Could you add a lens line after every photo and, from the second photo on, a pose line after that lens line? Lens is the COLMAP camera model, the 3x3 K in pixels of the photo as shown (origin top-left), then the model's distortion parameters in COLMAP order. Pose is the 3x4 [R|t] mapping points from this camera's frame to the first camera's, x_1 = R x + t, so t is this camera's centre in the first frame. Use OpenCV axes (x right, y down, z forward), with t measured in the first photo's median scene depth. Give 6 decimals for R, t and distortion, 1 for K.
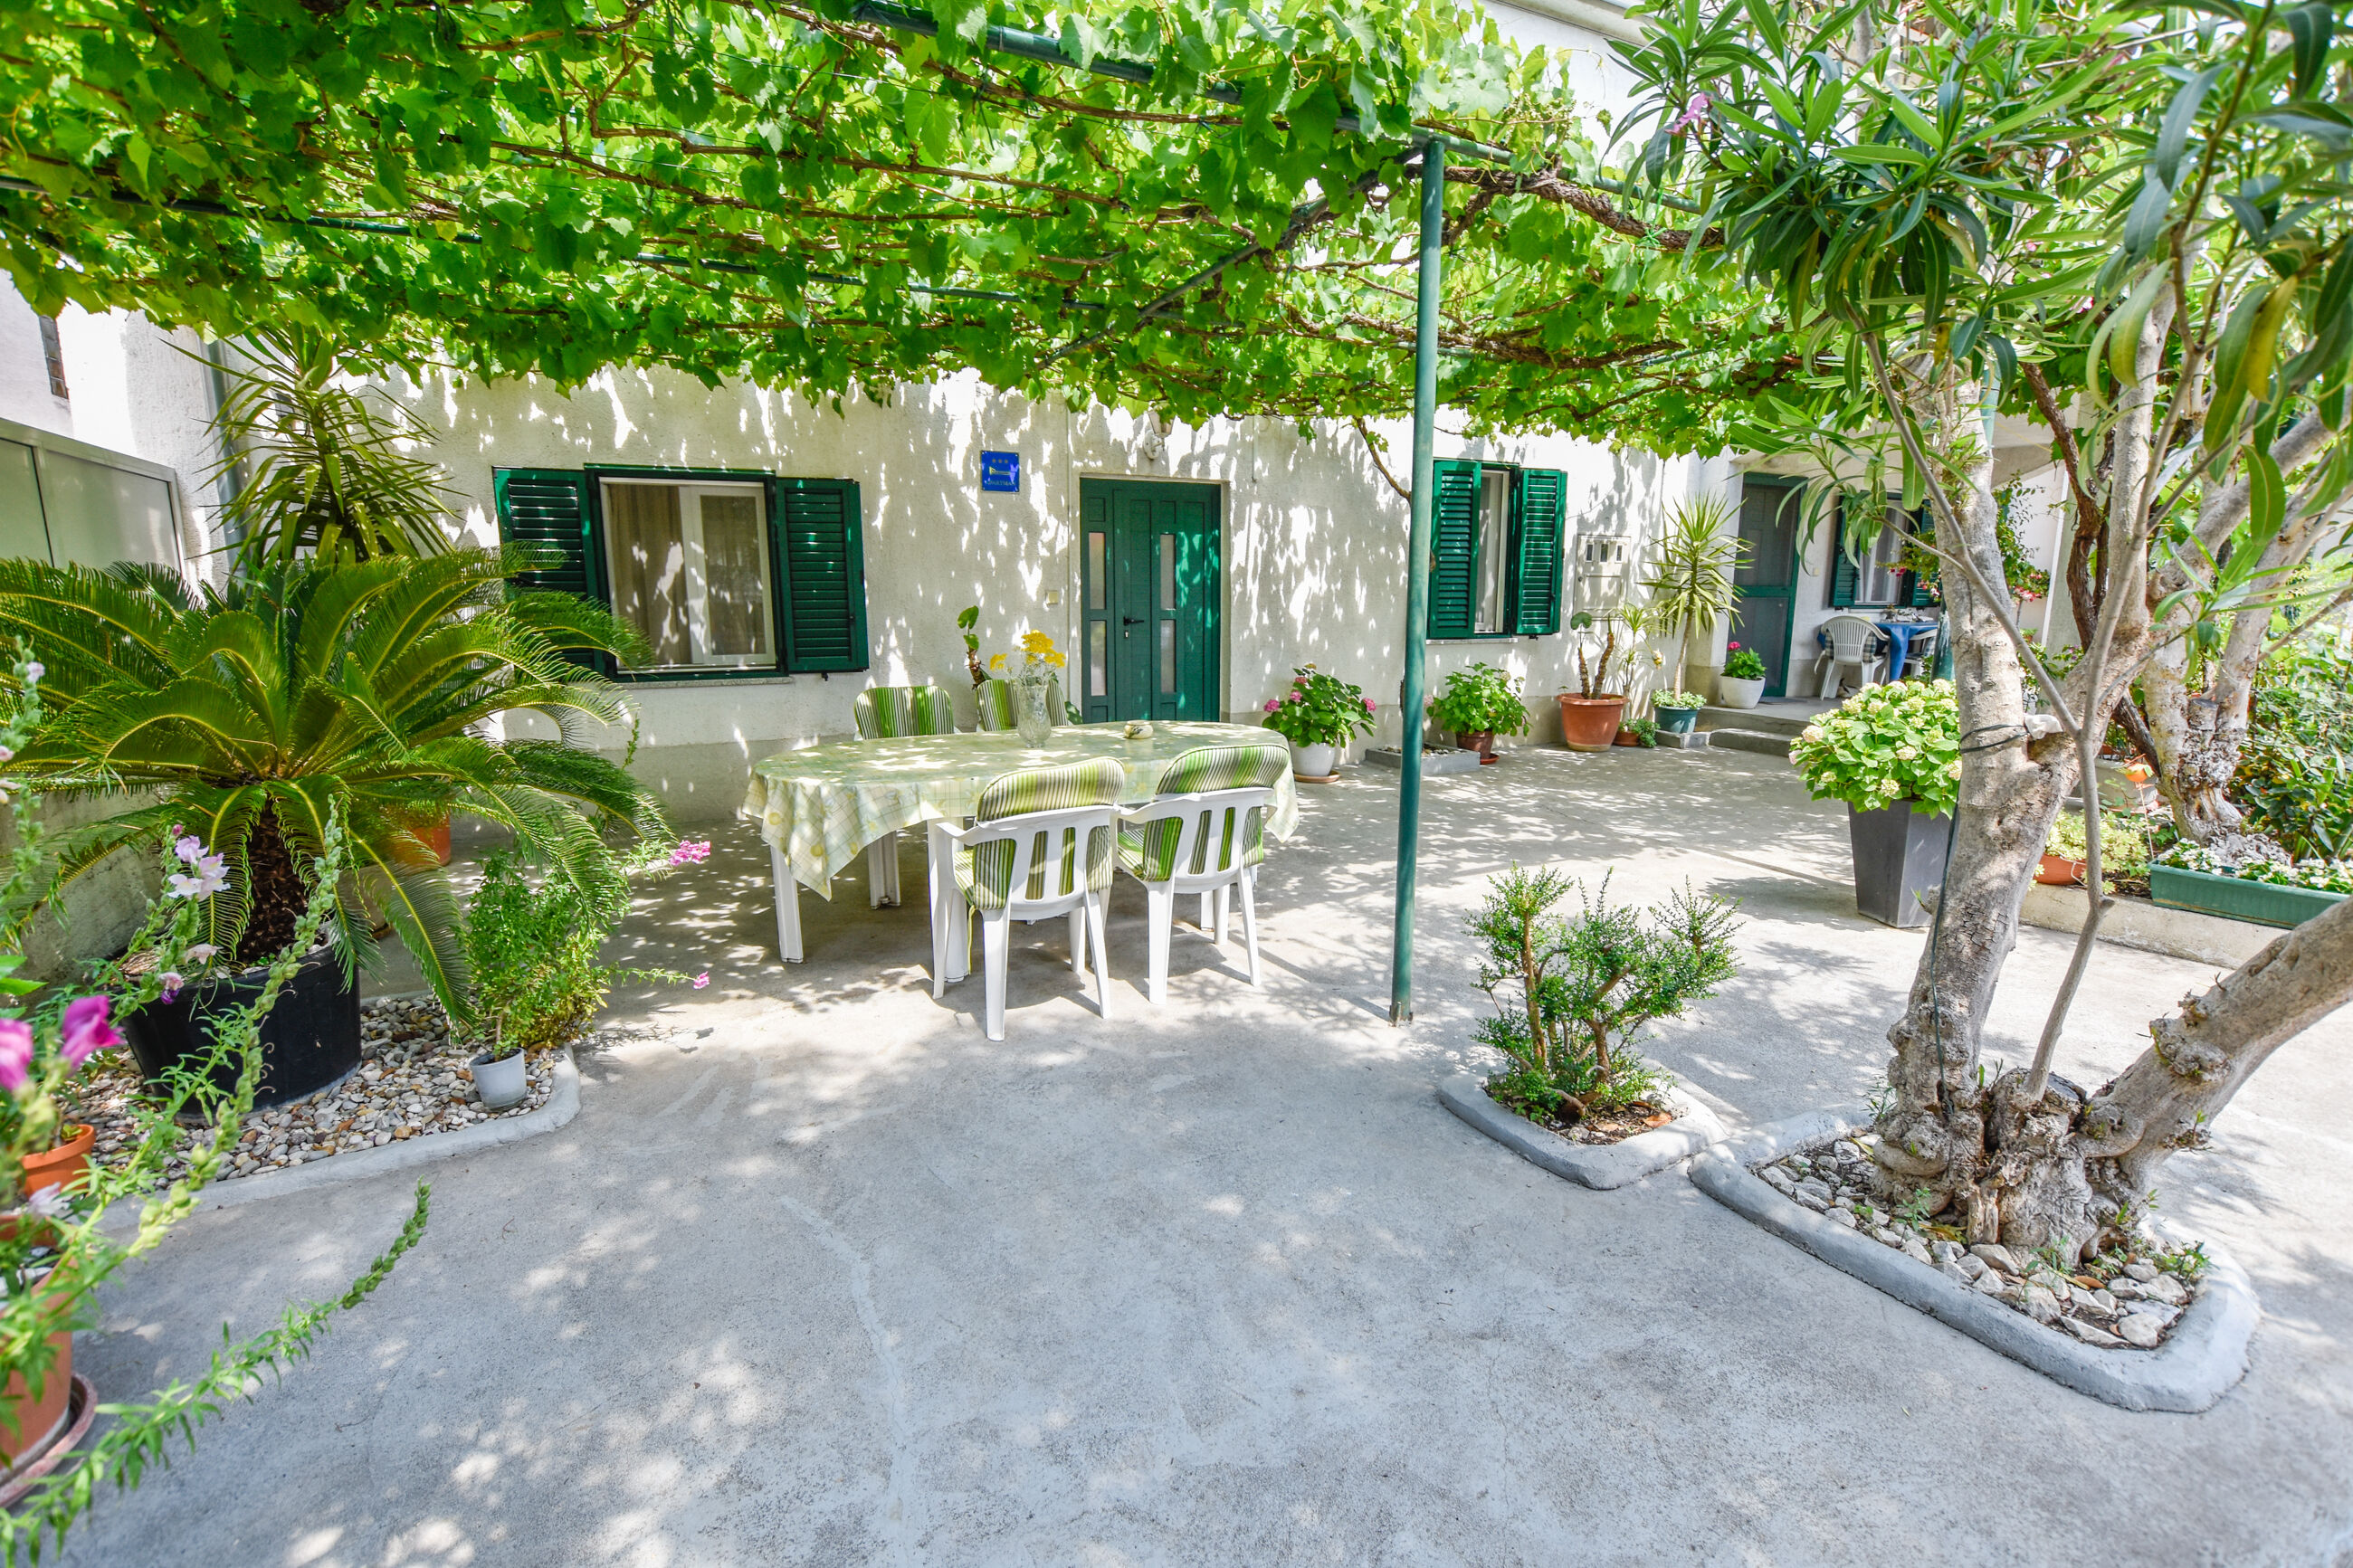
lens RADIAL K [[1055.9, 0, 1176.5], [0, 1055.9, 784.0], [0, 0, 1]] dist [-0.023439, 0.000266]
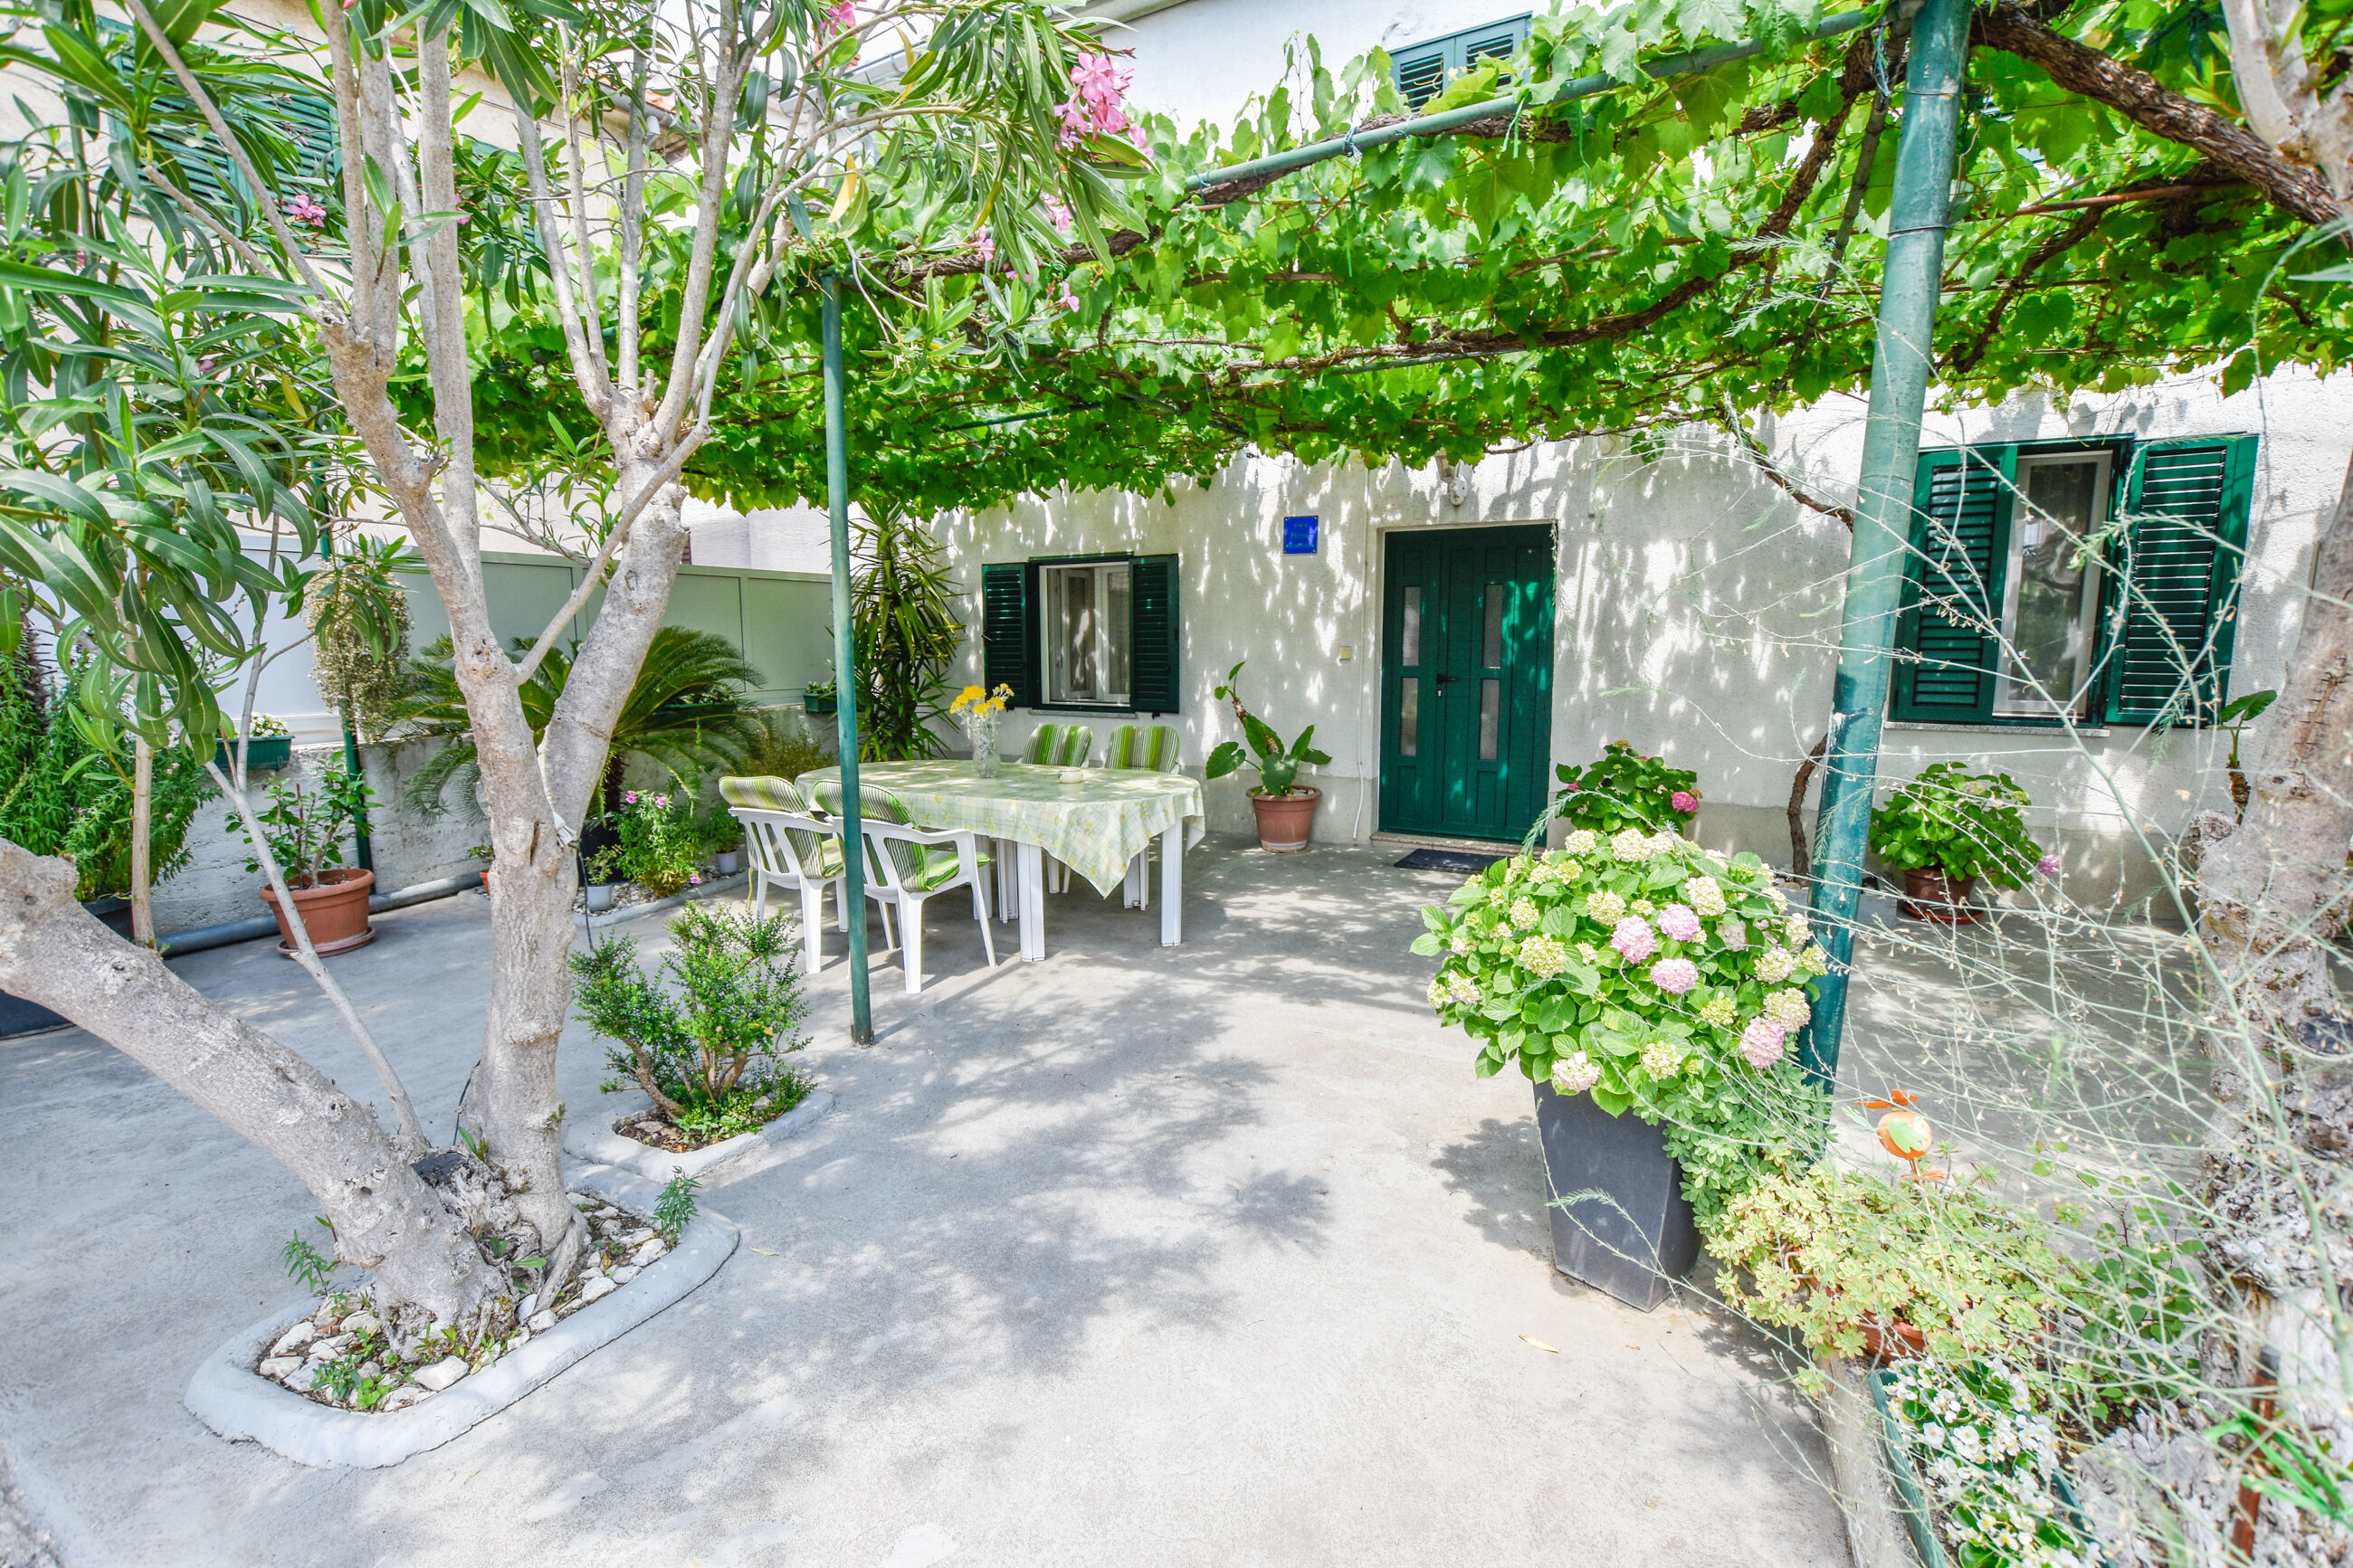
lens RADIAL K [[1055.9, 0, 1176.5], [0, 1055.9, 784.0], [0, 0, 1]] dist [-0.023439, 0.000266]
pose [[0.550517, 0.113852, -0.827024, 0.691073], [-0.145829, 0.988540, 0.039015, -0.074202], [0.821989, 0.099125, 0.560811, 0.337097]]
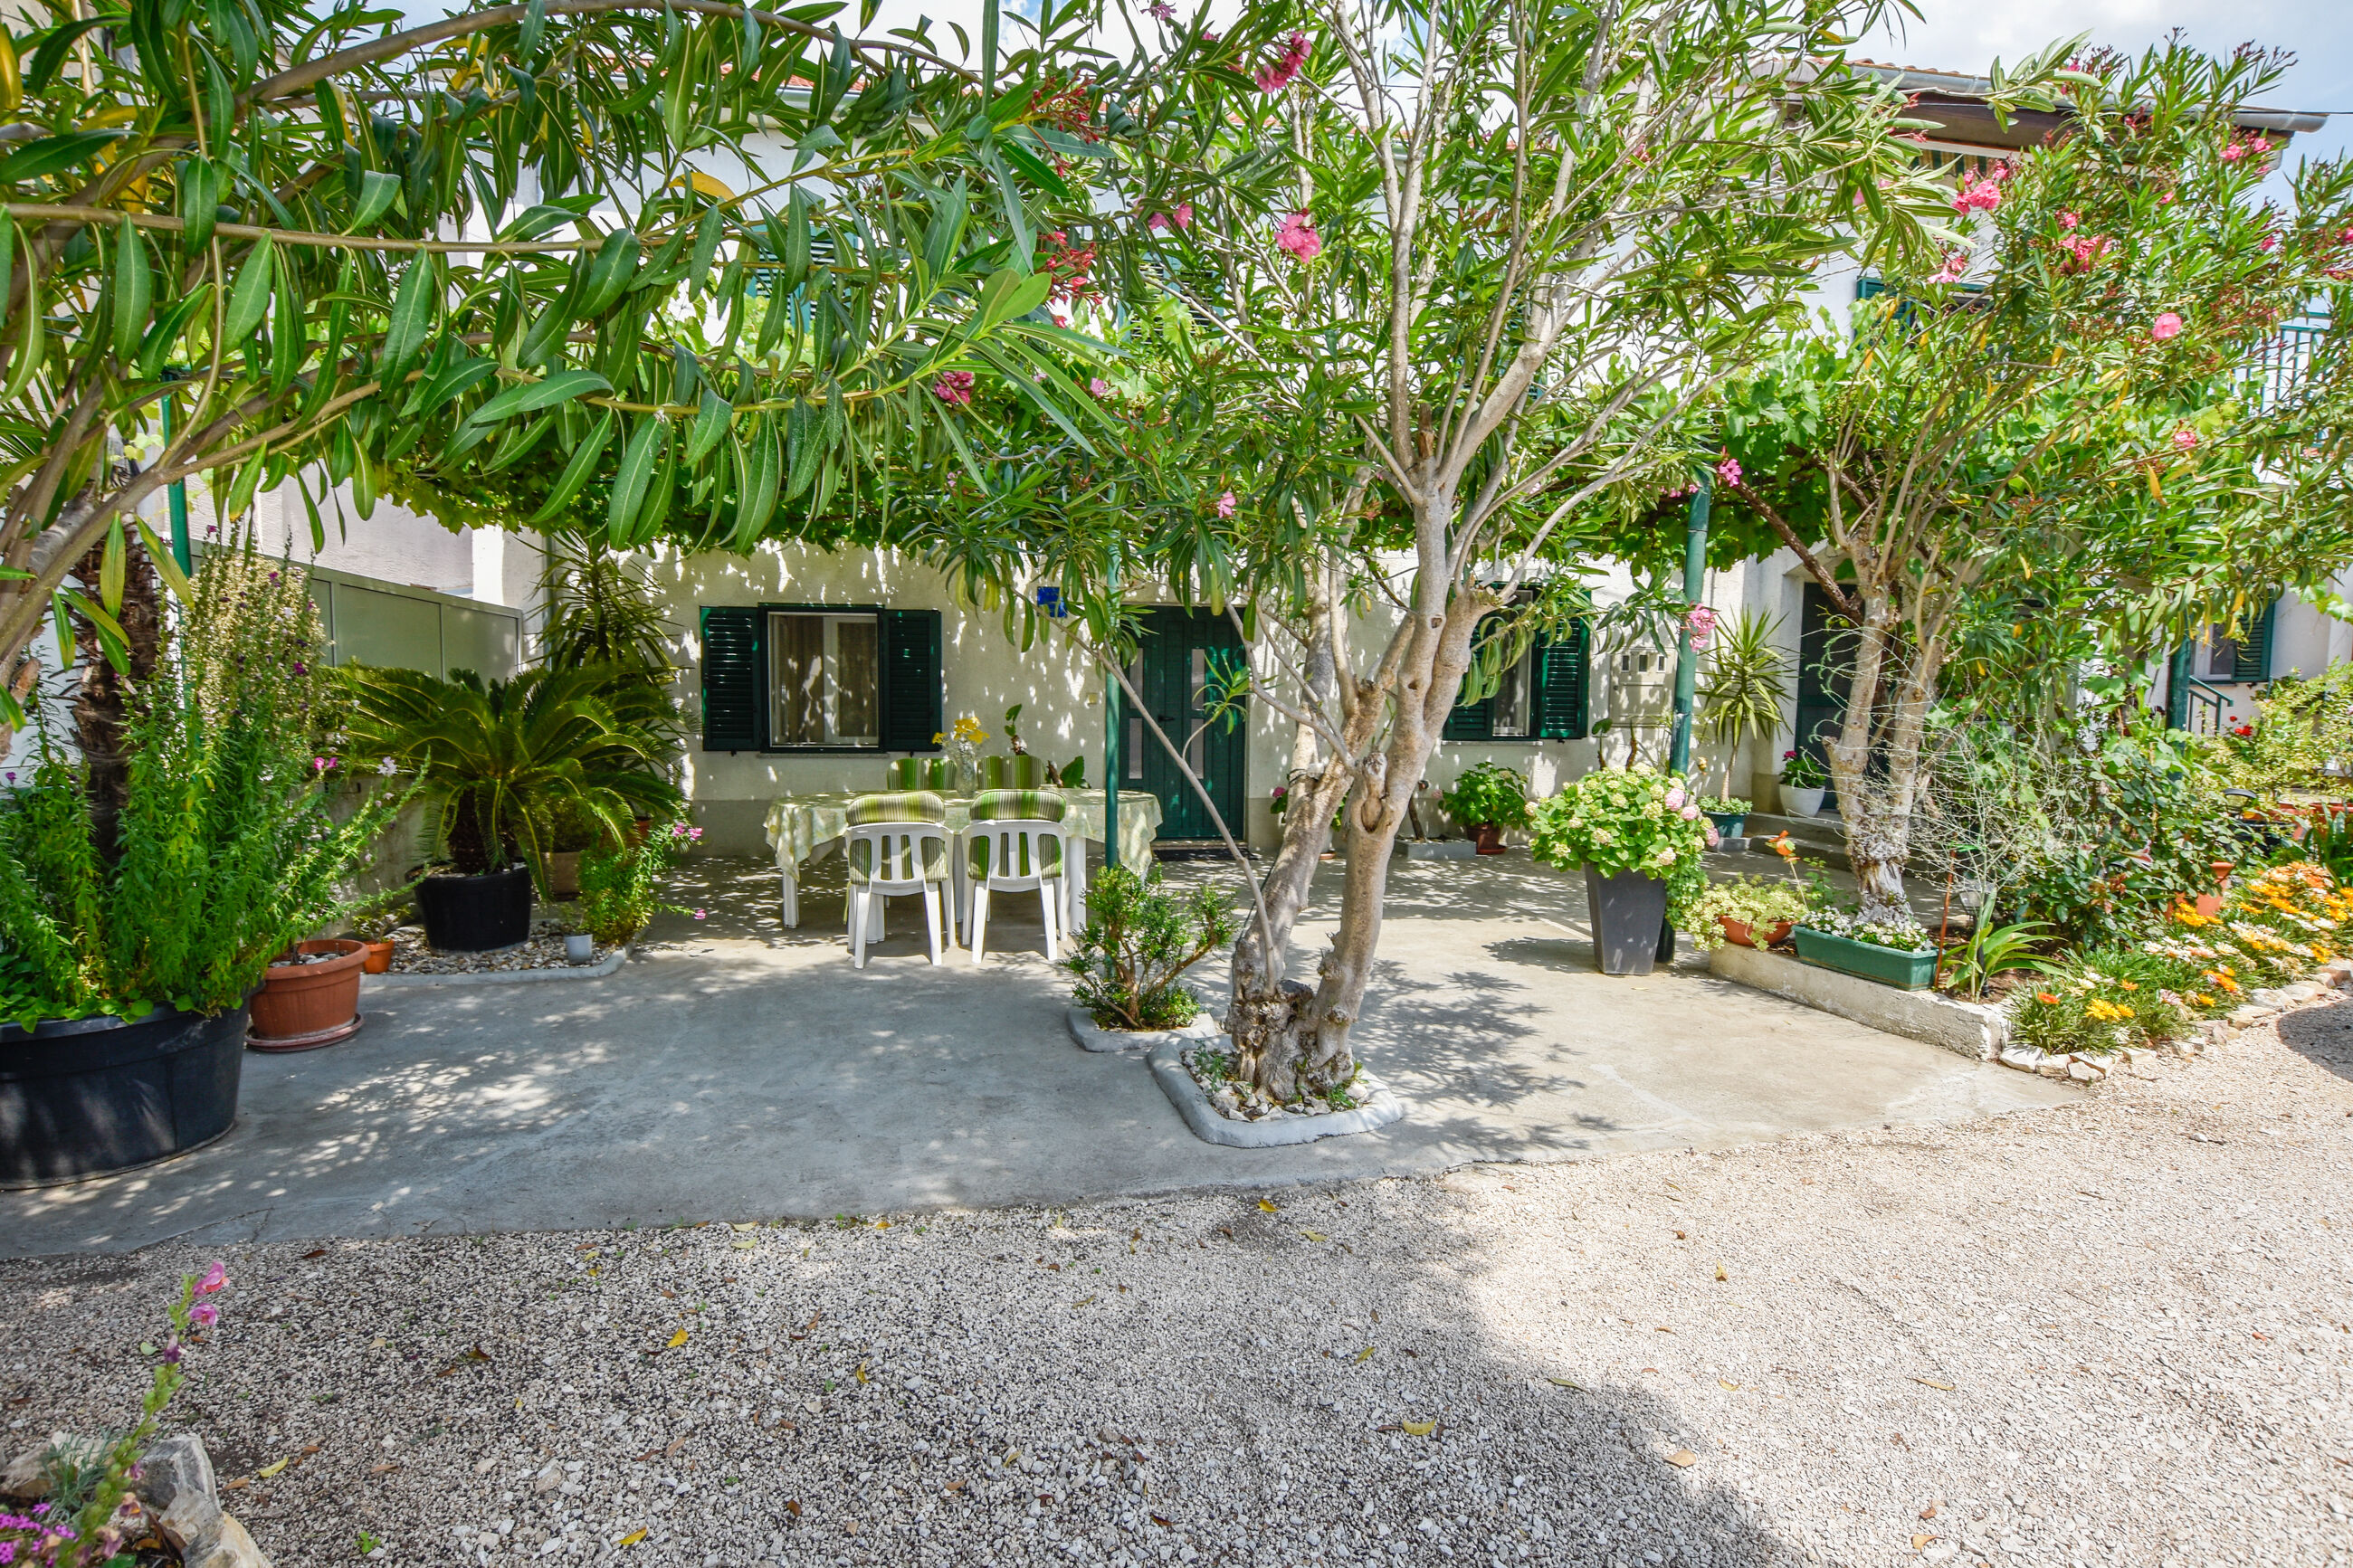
lens RADIAL K [[1131.4, 0, 1176.5], [0, 1131.4, 784.0], [0, 0, 1]] dist [-0.027746, 0.000169]
pose [[0.956356, 0.032807, -0.290357, 0.404015], [-0.063355, 0.993320, -0.096442, 0.053059], [0.285253, 0.110628, 0.952046, -0.268050]]
